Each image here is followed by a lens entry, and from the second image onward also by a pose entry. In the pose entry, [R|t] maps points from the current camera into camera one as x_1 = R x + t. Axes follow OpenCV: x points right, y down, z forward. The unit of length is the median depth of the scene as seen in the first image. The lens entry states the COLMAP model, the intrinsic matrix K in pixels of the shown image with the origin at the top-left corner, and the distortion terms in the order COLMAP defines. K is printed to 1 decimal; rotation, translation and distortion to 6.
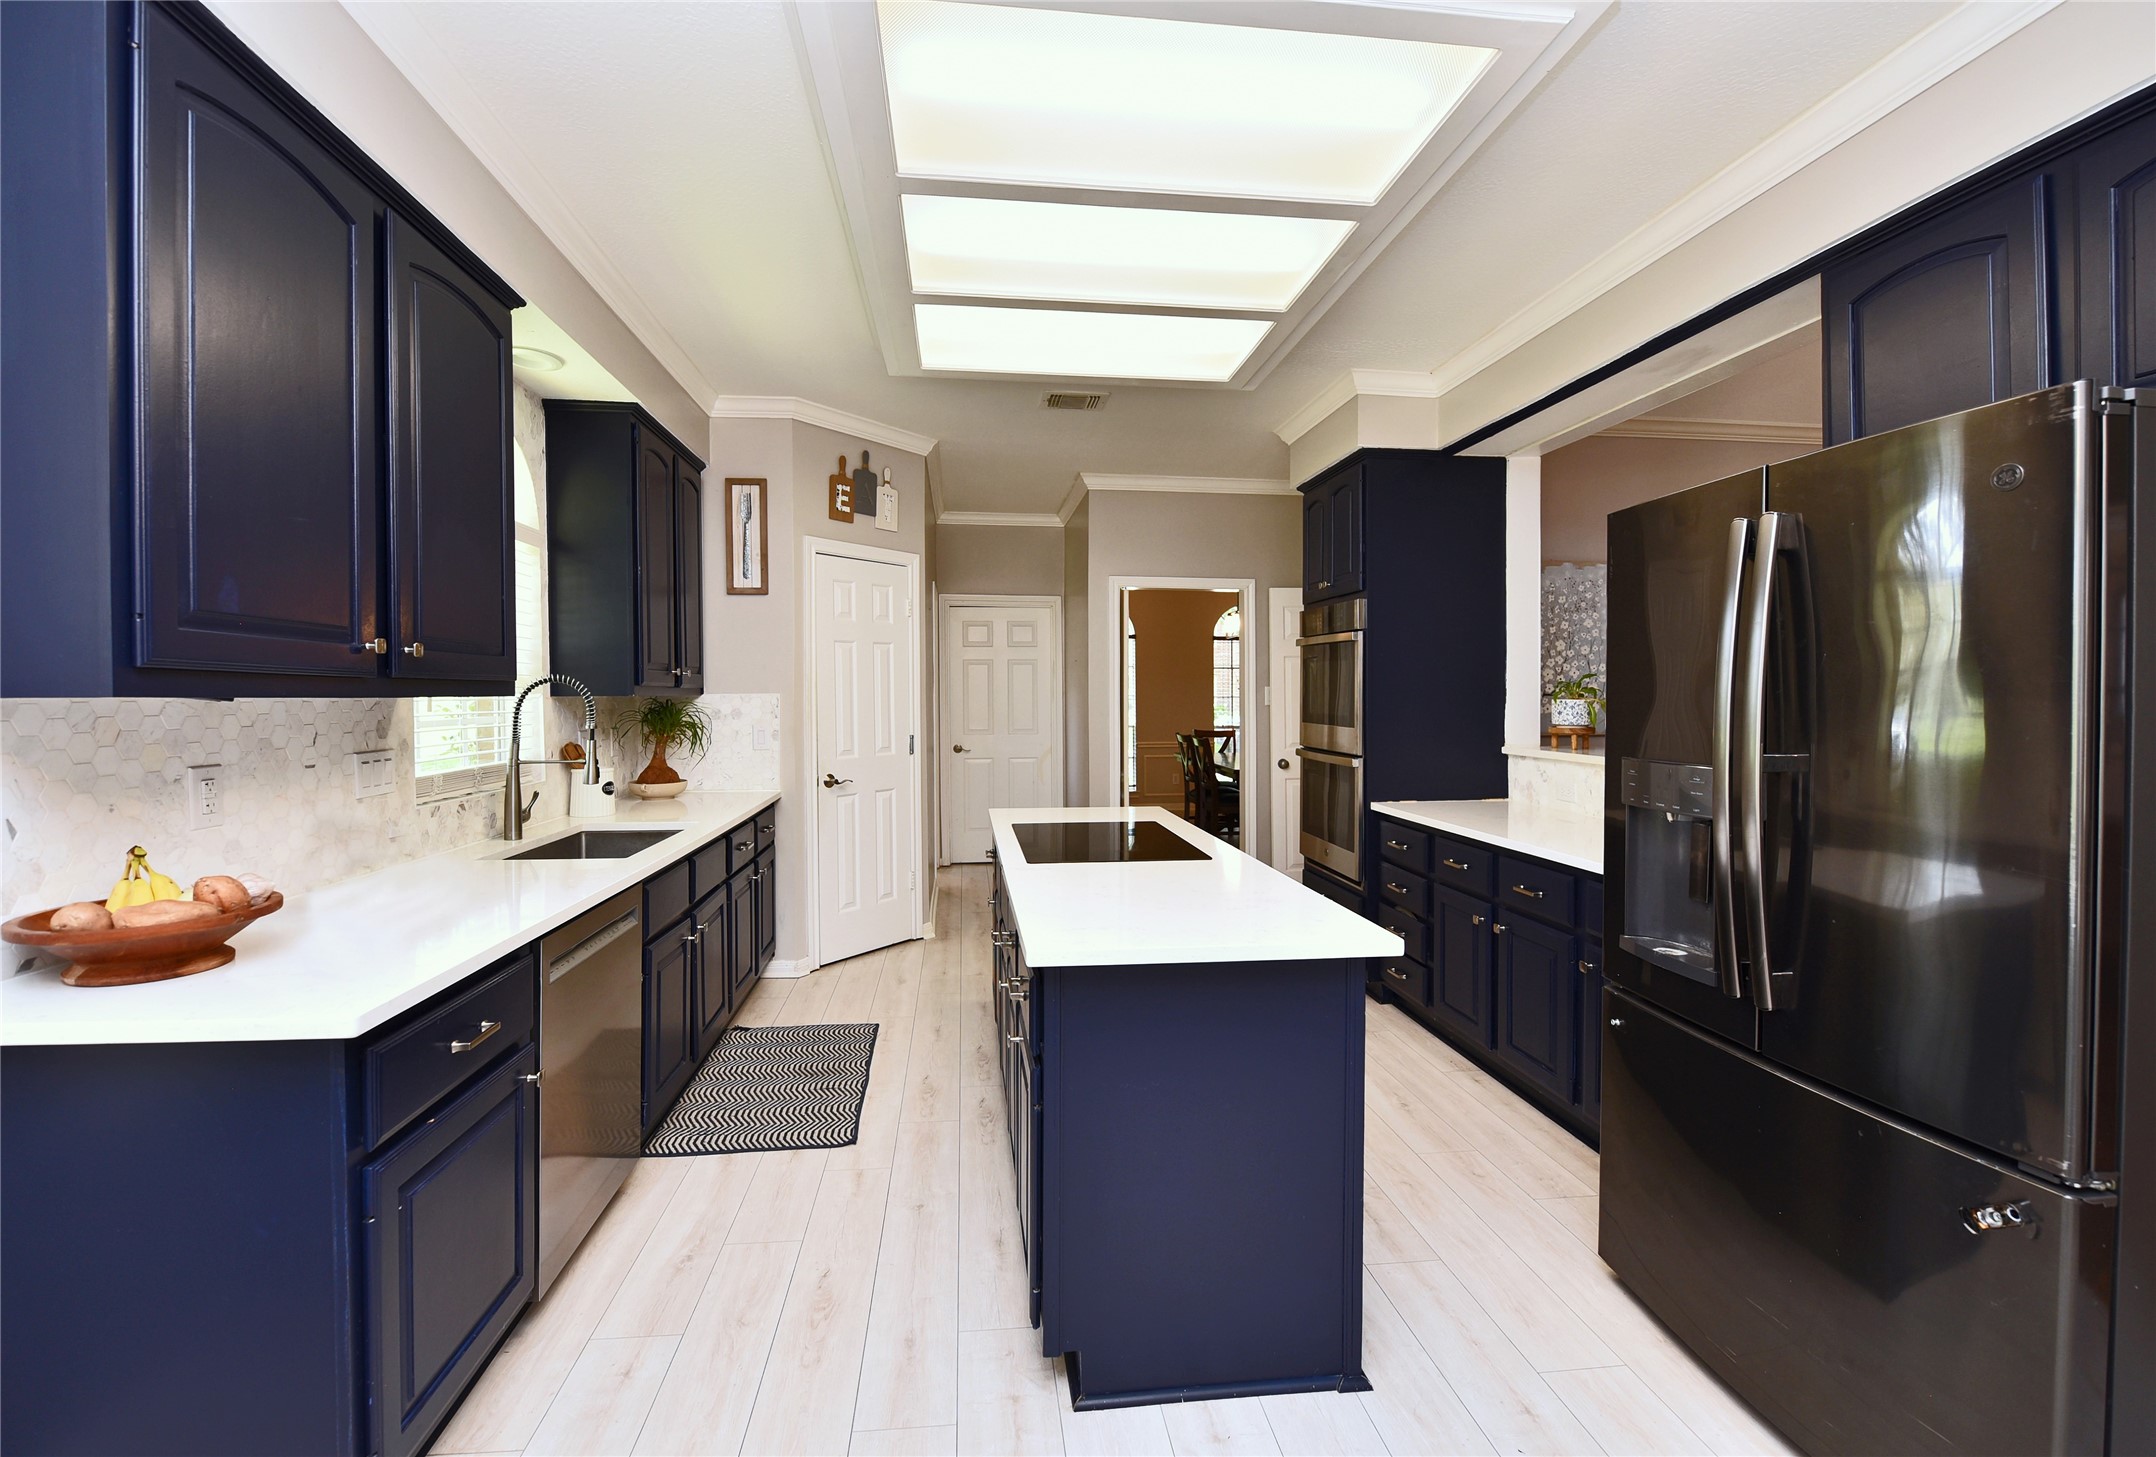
lens RADIAL K [[894.1, 0, 1059.8], [0, 894.1, 709.0], [0, 0, 1]] dist [-0.003526, -0.001266]
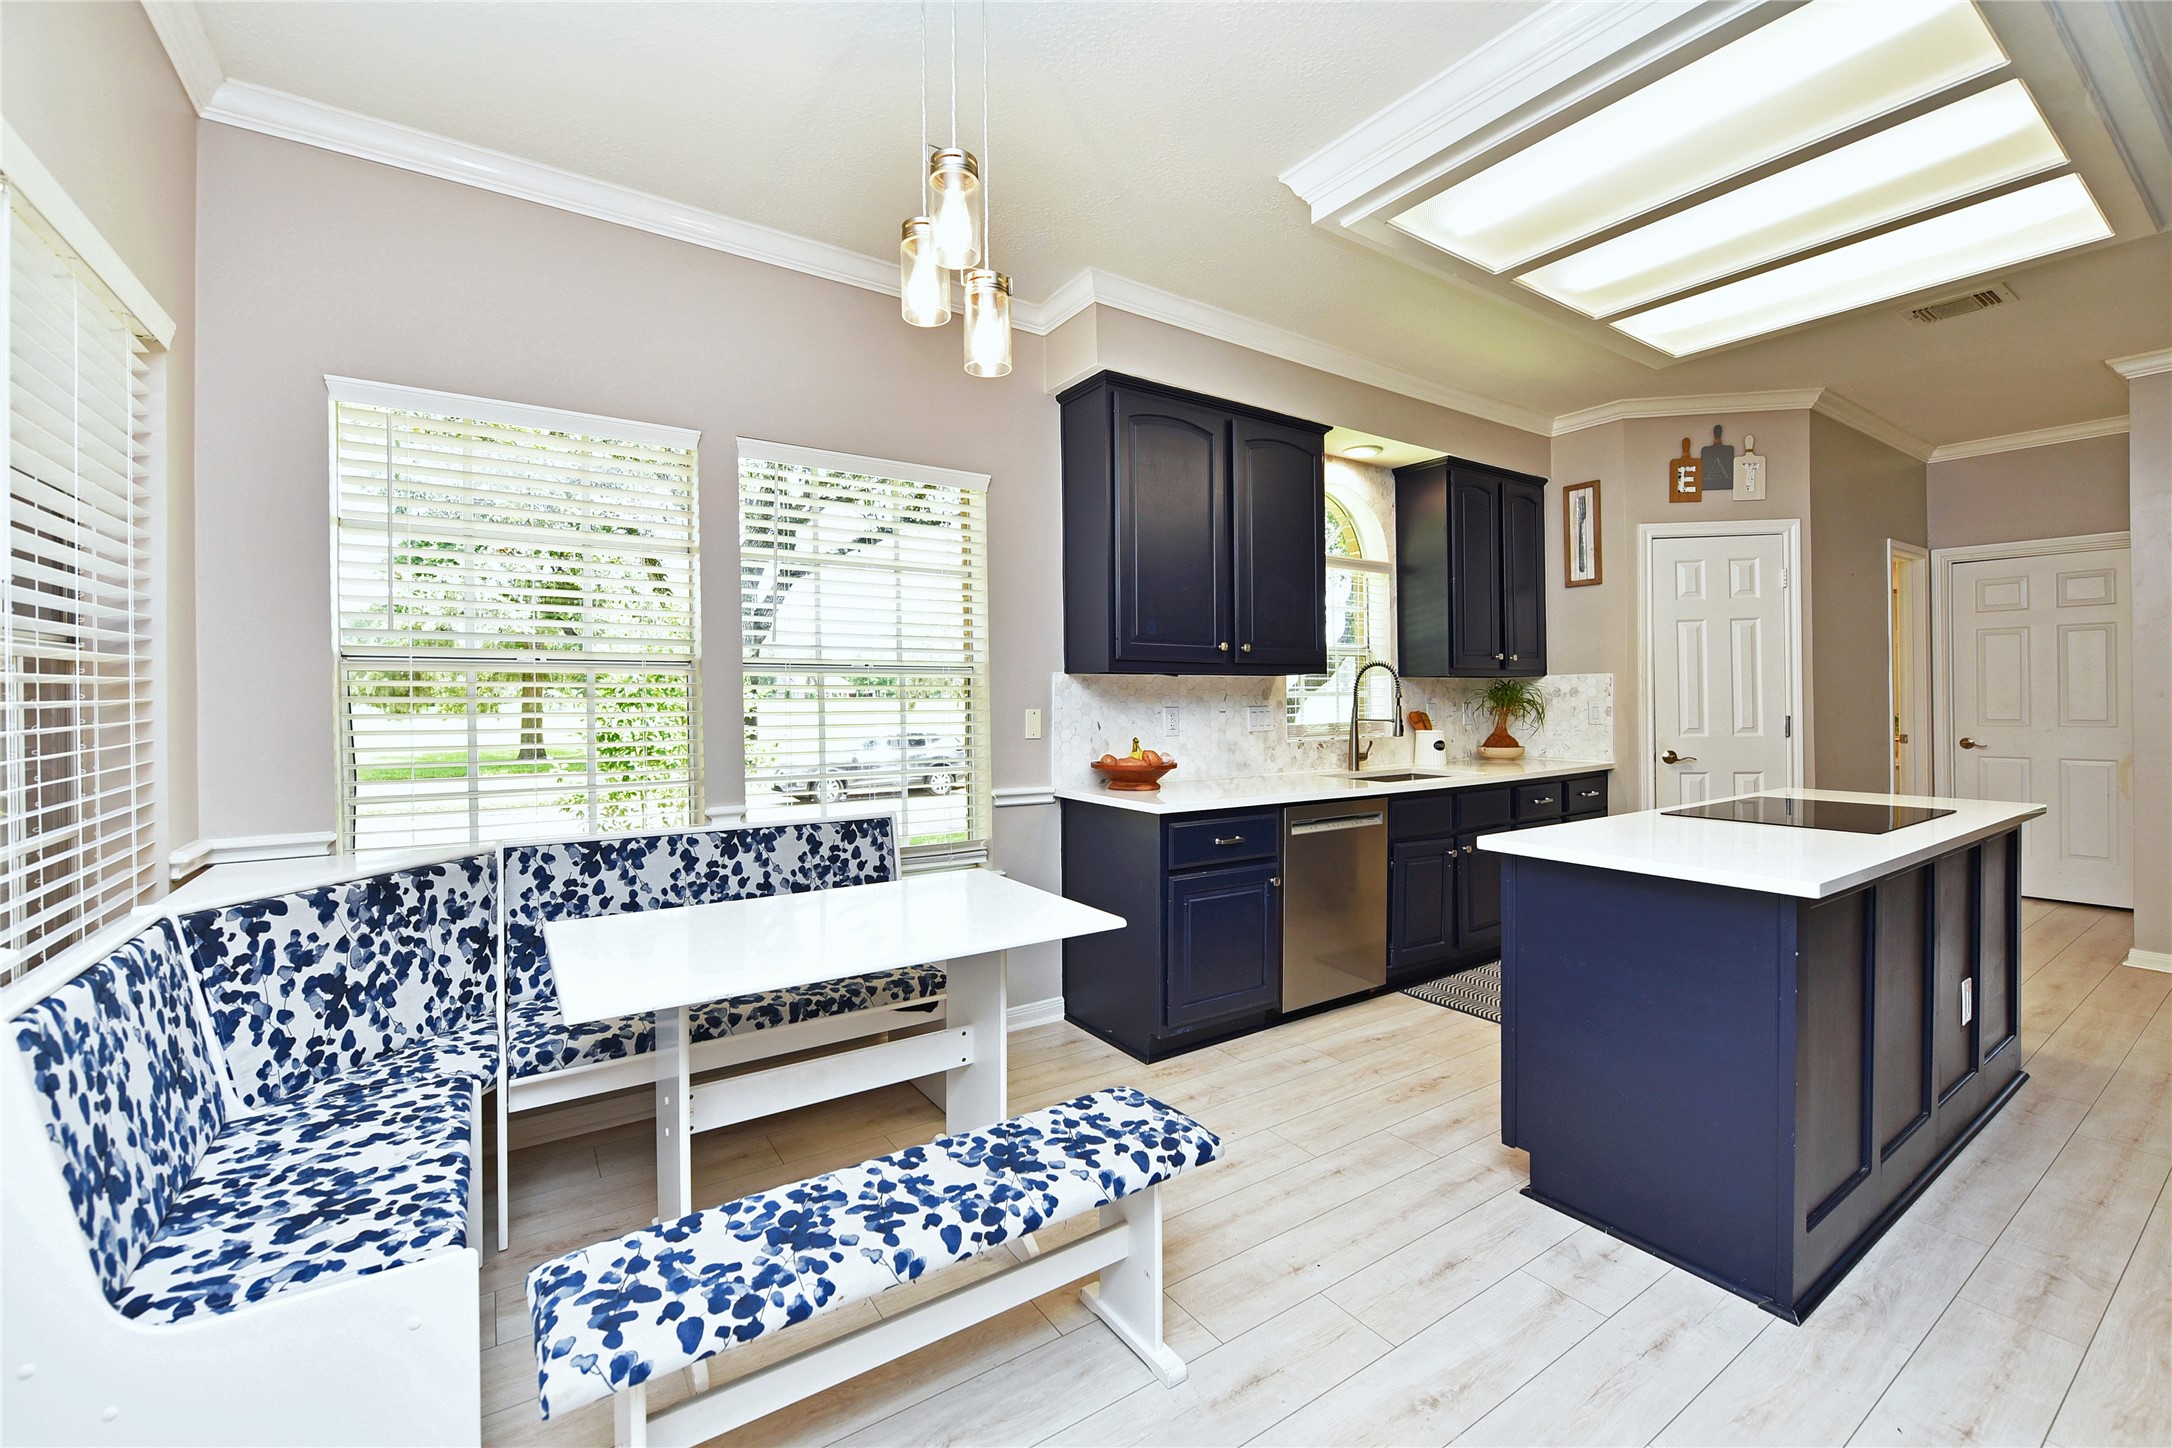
lens RADIAL K [[900.8, 0, 1098.1], [0, 900.8, 704.6], [0, 0, 1]] dist [-0.003526, -0.001266]
pose [[0.482105, 0.004815, -0.876100, 0.353513], [-0.005205, 0.999983, 0.002632, 0.021743], [0.876098, 0.003291, 0.482122, -0.082271]]
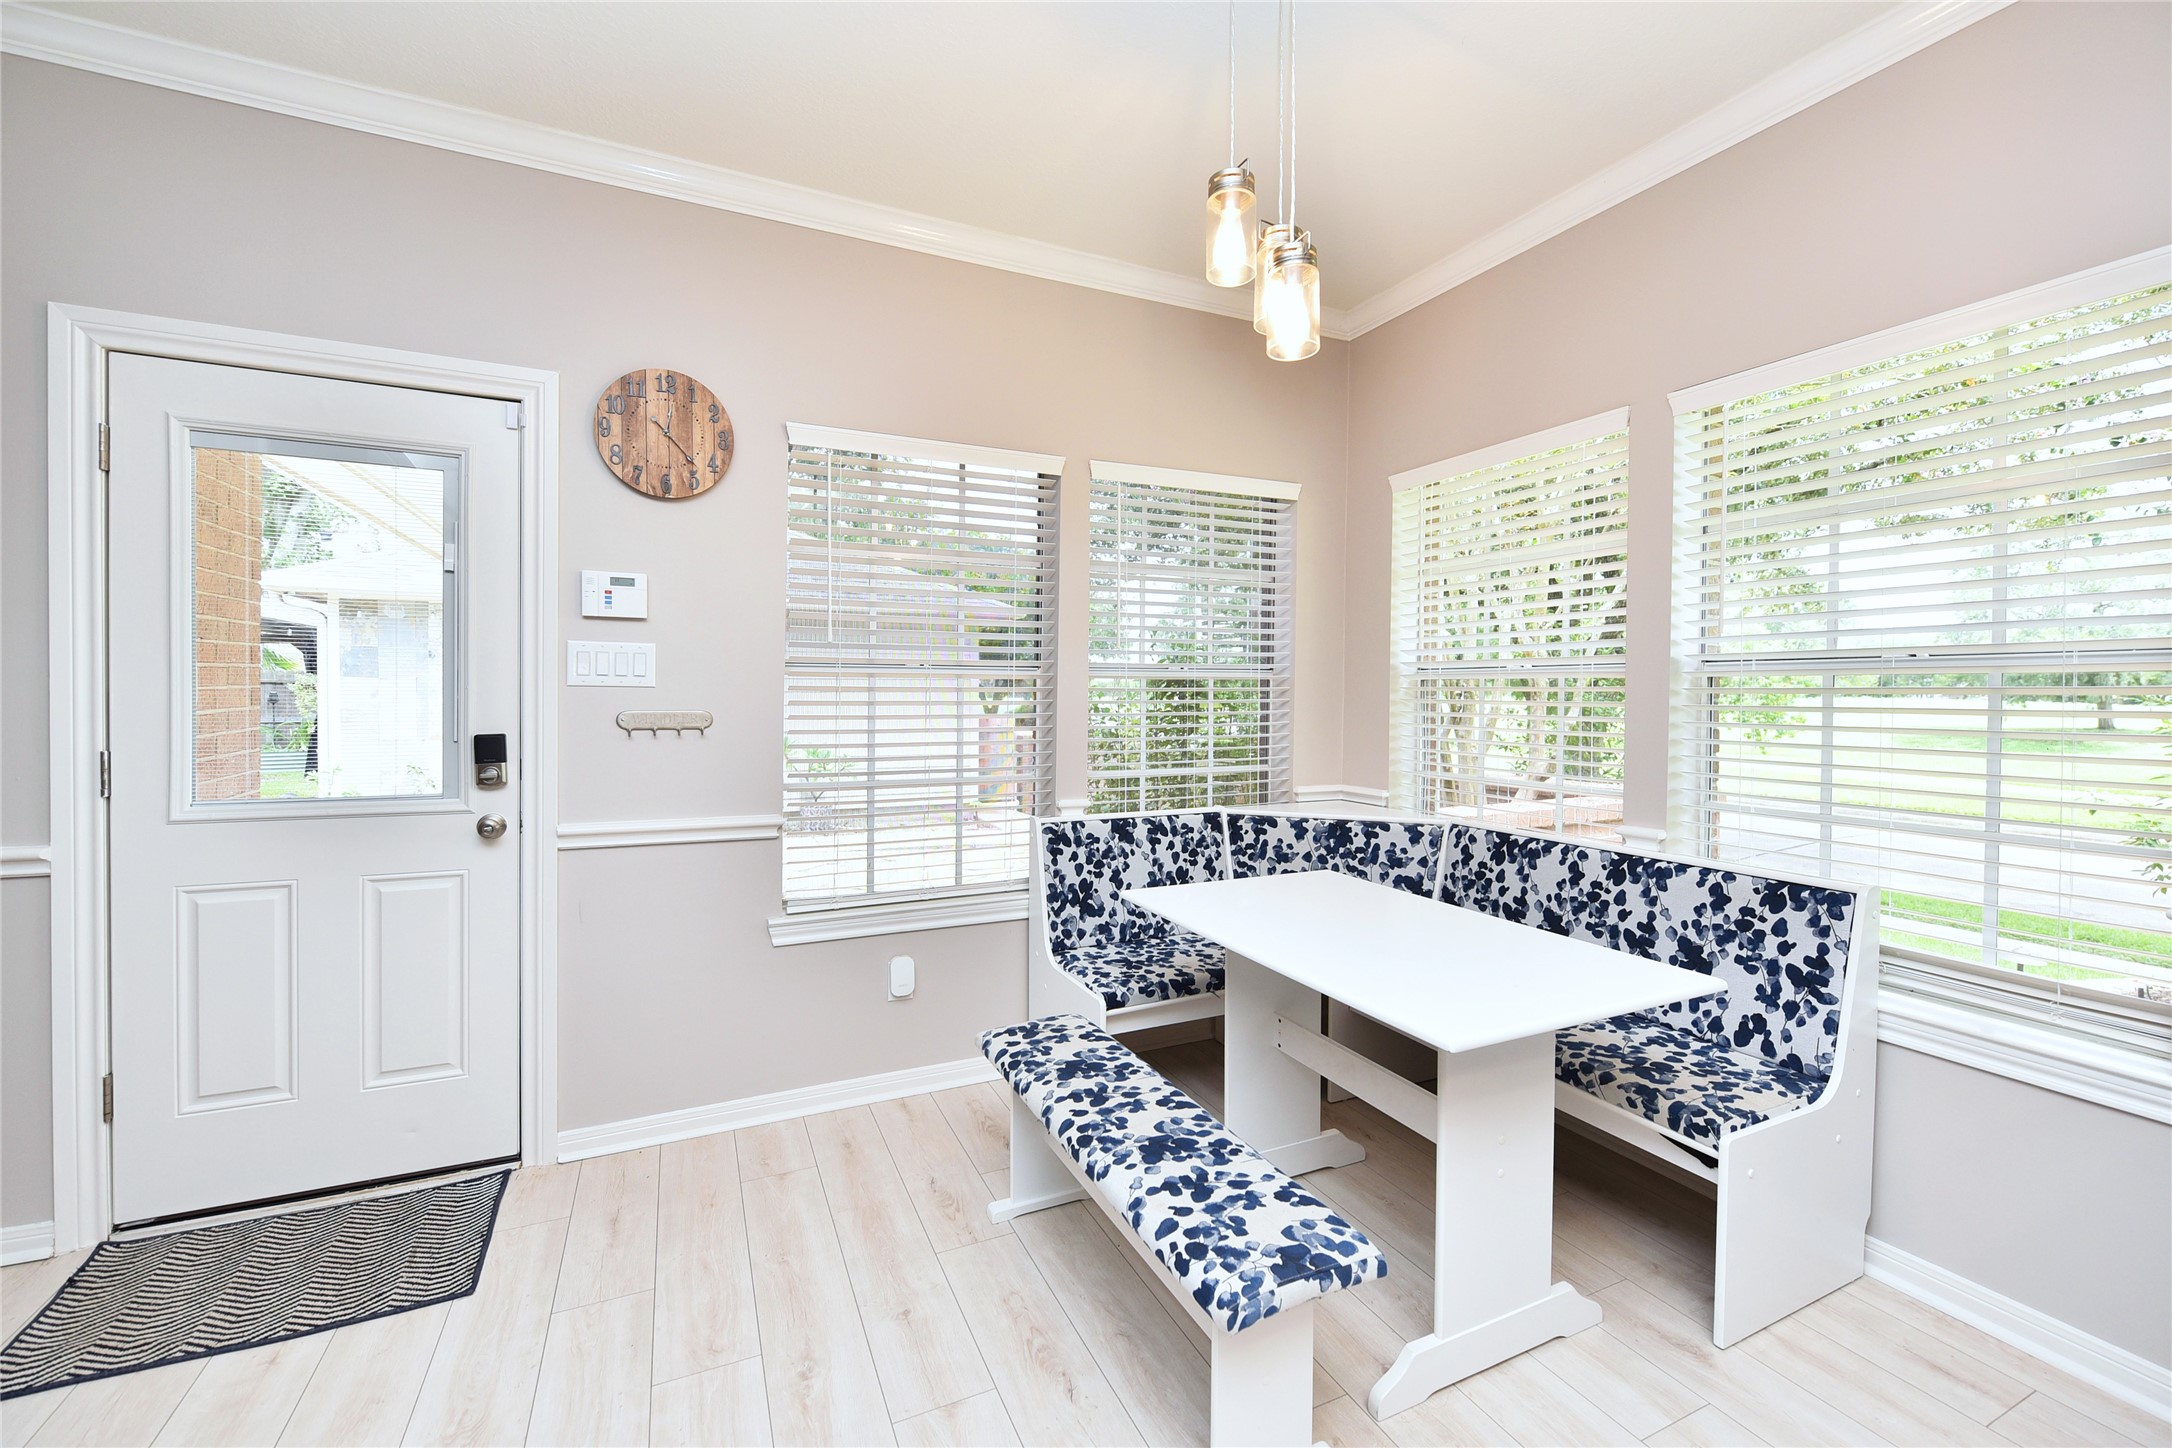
lens RADIAL K [[900.8, 0, 1076.9], [0, 900.8, 710.9], [0, 0, 1]] dist [-0.003526, -0.001266]
pose [[-0.949973, 0.004138, -0.312306, 0.169967], [-0.005920, 0.999494, 0.031252, 0.009312], [0.312277, 0.031537, -0.949467, 0.418375]]
